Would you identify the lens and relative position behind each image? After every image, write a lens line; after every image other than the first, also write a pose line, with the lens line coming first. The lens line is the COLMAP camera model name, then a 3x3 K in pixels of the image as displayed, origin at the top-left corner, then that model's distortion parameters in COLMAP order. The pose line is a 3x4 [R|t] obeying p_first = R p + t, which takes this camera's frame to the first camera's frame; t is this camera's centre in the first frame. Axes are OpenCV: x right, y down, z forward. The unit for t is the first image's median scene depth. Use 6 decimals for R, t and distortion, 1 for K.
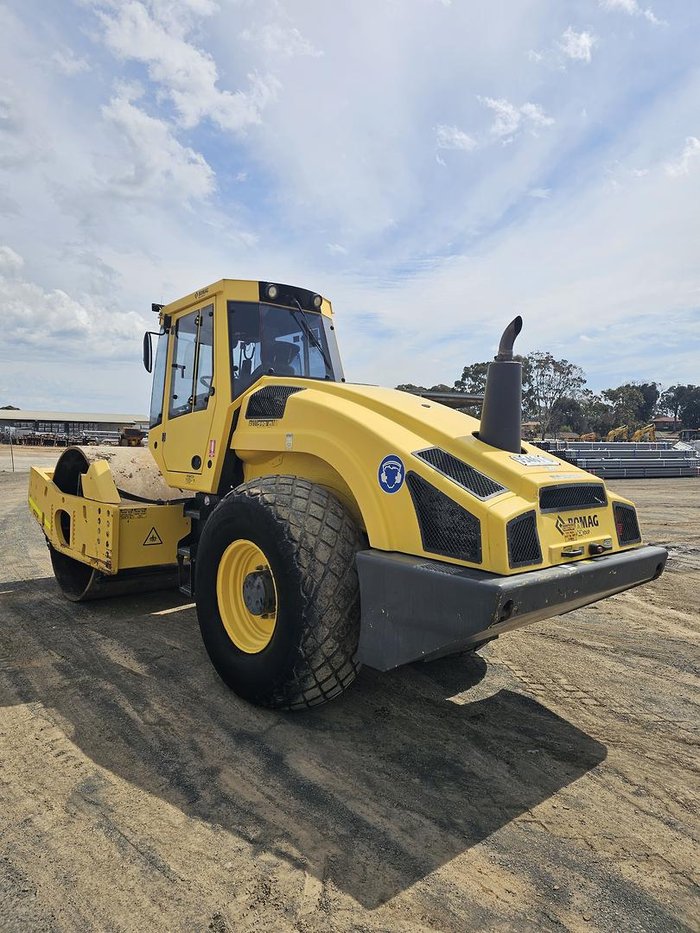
lens RADIAL K [[618.0, 0, 336.7], [0, 618.0, 461.4], [0, 0, 1]] dist [0.060299, -0.048035]
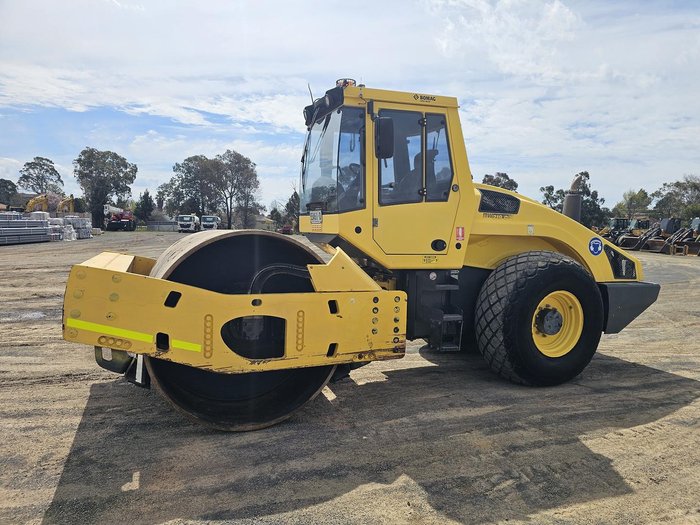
lens RADIAL K [[465.2, 0, 354.3], [0, 465.2, 261.5], [0, 0, 1]] dist [0.045728, -0.031298]
pose [[0.298842, -0.073751, 0.951448, -1.524190], [0.003280, 0.997083, 0.076259, -0.048664], [-0.954297, -0.019669, 0.298213, 1.172492]]
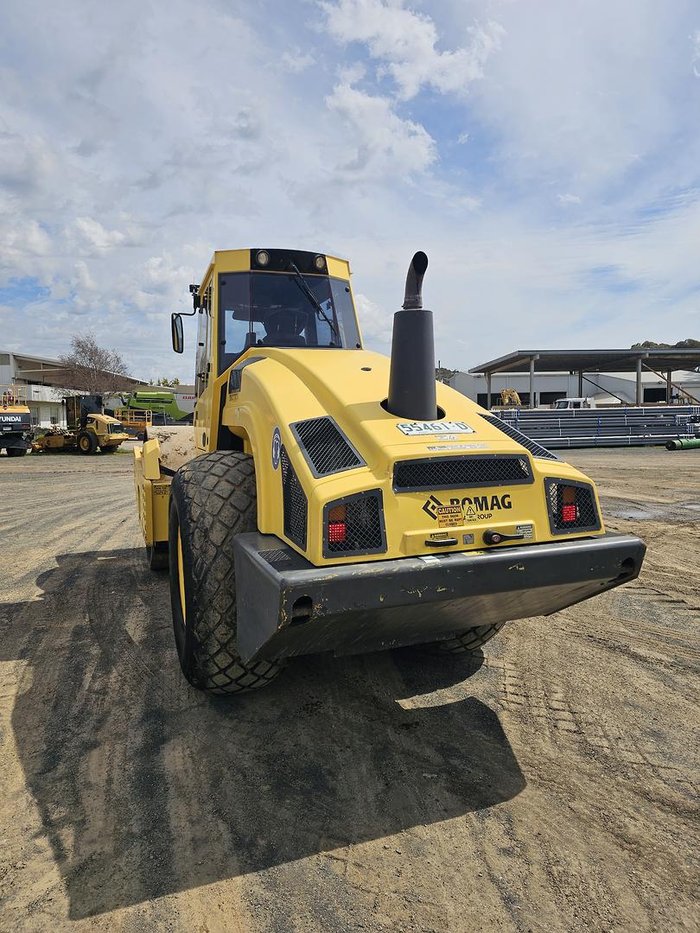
lens RADIAL K [[618.7, 0, 338.2], [0, 618.7, 464.8], [0, 0, 1]] dist [0.065162, -0.044875]
pose [[0.937711, -0.011628, -0.347221, 0.435327], [0.028239, 0.998684, 0.042819, 0.007399], [0.346266, -0.049957, 0.936805, 0.169494]]
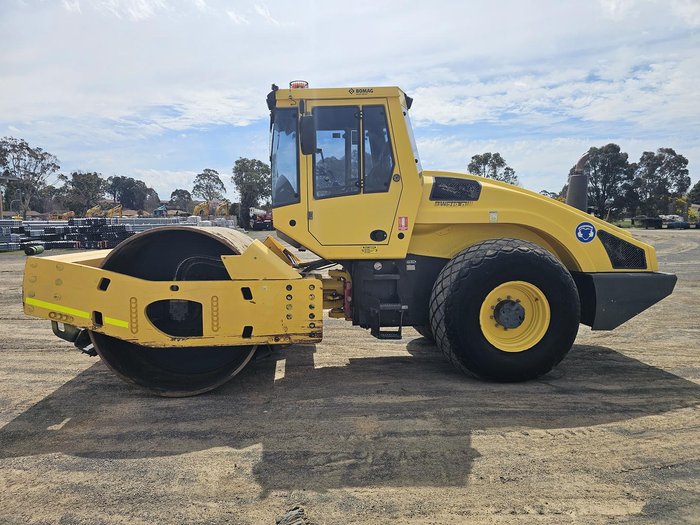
lens RADIAL K [[463.6, 0, 341.5], [0, 463.6, 265.3], [0, 0, 1]] dist [0.060299, -0.048035]
pose [[0.577815, -0.095264, 0.810589, -1.359266], [0.038344, 0.995237, 0.089631, -0.032903], [-0.815267, -0.020709, 0.578715, 0.693265]]
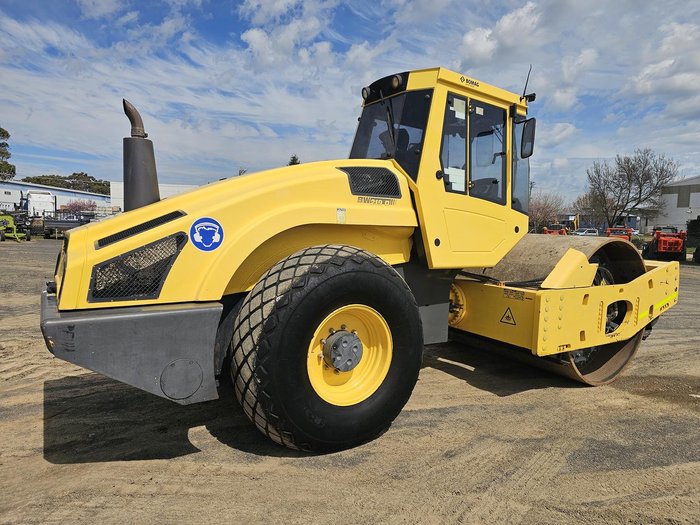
lens RADIAL K [[464.2, 0, 350.9], [0, 464.2, 269.5], [0, 0, 1]] dist [0.065162, -0.044875]
pose [[-0.136149, 0.064750, -0.988570, 1.067291], [-0.067186, 0.994961, 0.074422, -0.001466], [0.988408, 0.076550, -0.131113, 1.452473]]
